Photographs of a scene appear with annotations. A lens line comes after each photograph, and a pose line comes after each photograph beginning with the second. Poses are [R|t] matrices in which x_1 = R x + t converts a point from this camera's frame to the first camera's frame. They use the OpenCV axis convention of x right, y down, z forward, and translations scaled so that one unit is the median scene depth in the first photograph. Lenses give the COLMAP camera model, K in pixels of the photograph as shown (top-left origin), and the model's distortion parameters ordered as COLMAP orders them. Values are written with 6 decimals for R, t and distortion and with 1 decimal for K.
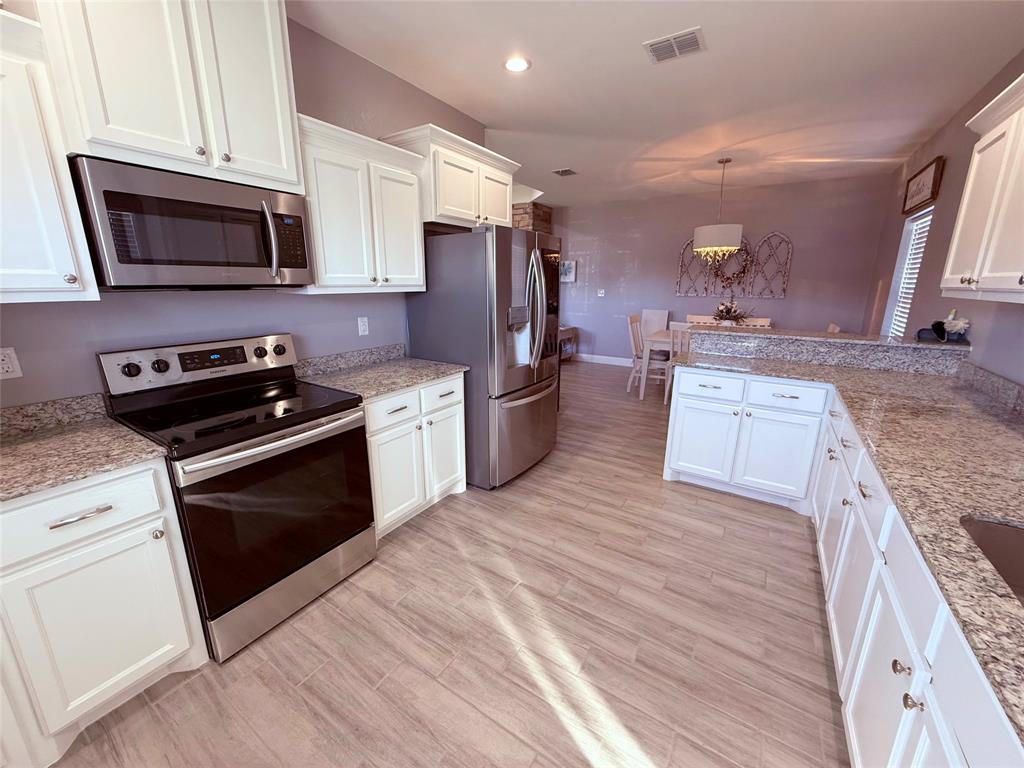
lens RADIAL K [[410.5, 0, 507.5], [0, 410.5, 379.3], [0, 0, 1]] dist [0.002266, -0.001209]
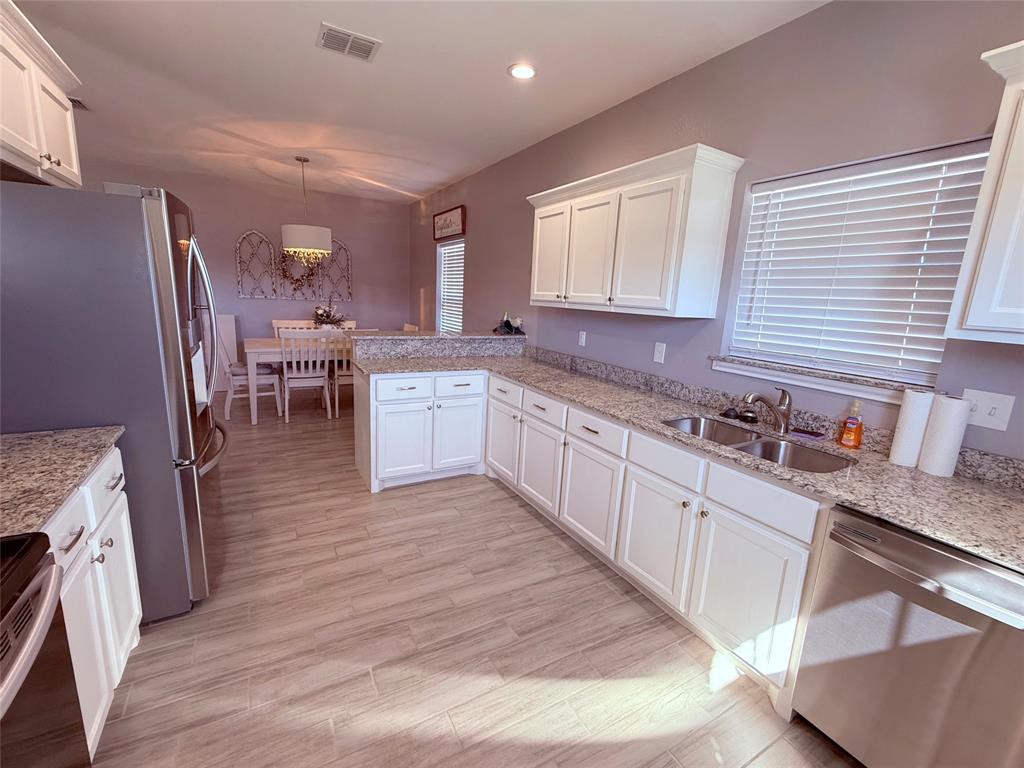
lens RADIAL K [[441.4, 0, 512.3], [0, 441.4, 378.9], [0, 0, 1]] dist [0.000095, 0.000471]
pose [[0.454276, -0.150309, 0.878089, -0.339387], [0.161365, 0.983242, 0.084828, -0.053556], [-0.876125, 0.103158, 0.470918, 0.204407]]
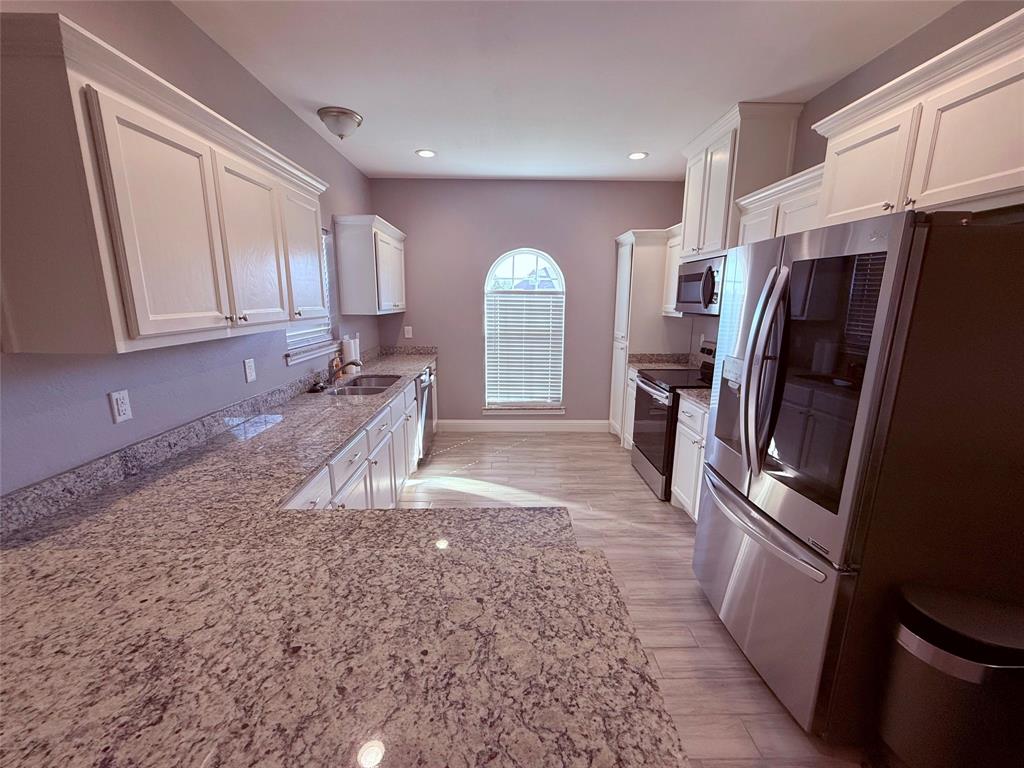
lens RADIAL K [[410.5, 0, 512.4], [0, 410.5, 383.2], [0, 0, 1]] dist [0.002266, -0.001209]
pose [[-0.826968, 0.104751, -0.552406, 0.633085], [-0.141698, 0.911950, 0.385056, -0.309579], [0.544101, 0.396703, -0.739310, 1.174868]]
